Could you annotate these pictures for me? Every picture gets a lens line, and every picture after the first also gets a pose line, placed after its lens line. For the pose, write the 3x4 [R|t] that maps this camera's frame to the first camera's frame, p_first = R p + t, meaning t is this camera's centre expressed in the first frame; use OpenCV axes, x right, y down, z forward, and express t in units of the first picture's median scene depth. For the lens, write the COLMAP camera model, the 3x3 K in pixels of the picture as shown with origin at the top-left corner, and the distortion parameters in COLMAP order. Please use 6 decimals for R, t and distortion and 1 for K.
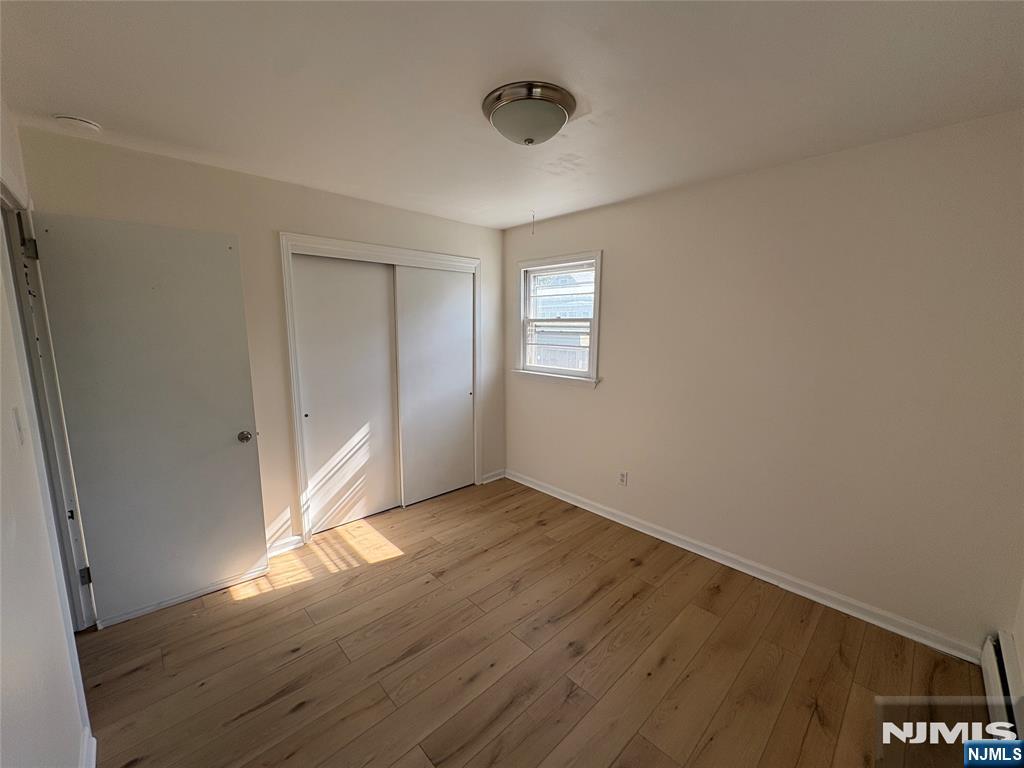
lens RADIAL K [[407.5, 0, 511.4], [0, 407.5, 378.3], [0, 0, 1]] dist [0.000531, 0.000066]
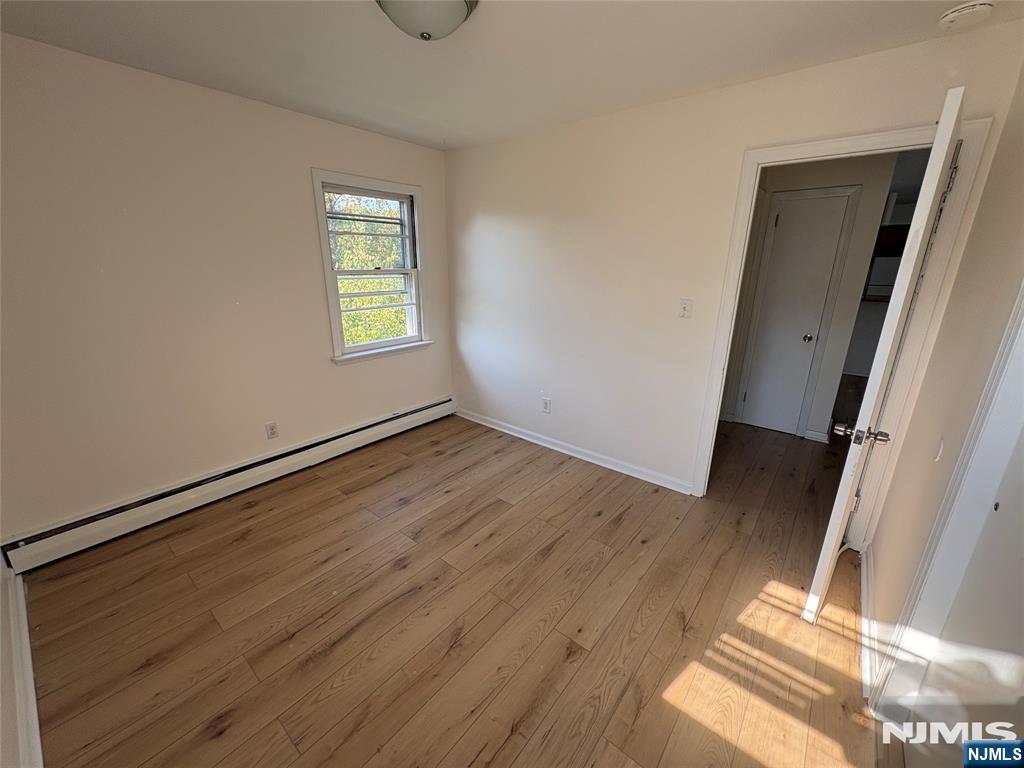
lens RADIAL K [[407.5, 0, 511.4], [0, 407.5, 389.0], [0, 0, 1]] dist [0.000531, 0.000066]
pose [[-0.992678, 0.023406, -0.118504, -0.013180], [-0.029388, 0.904774, 0.424877, -0.191498], [0.117165, 0.425248, -0.897461, 1.530077]]
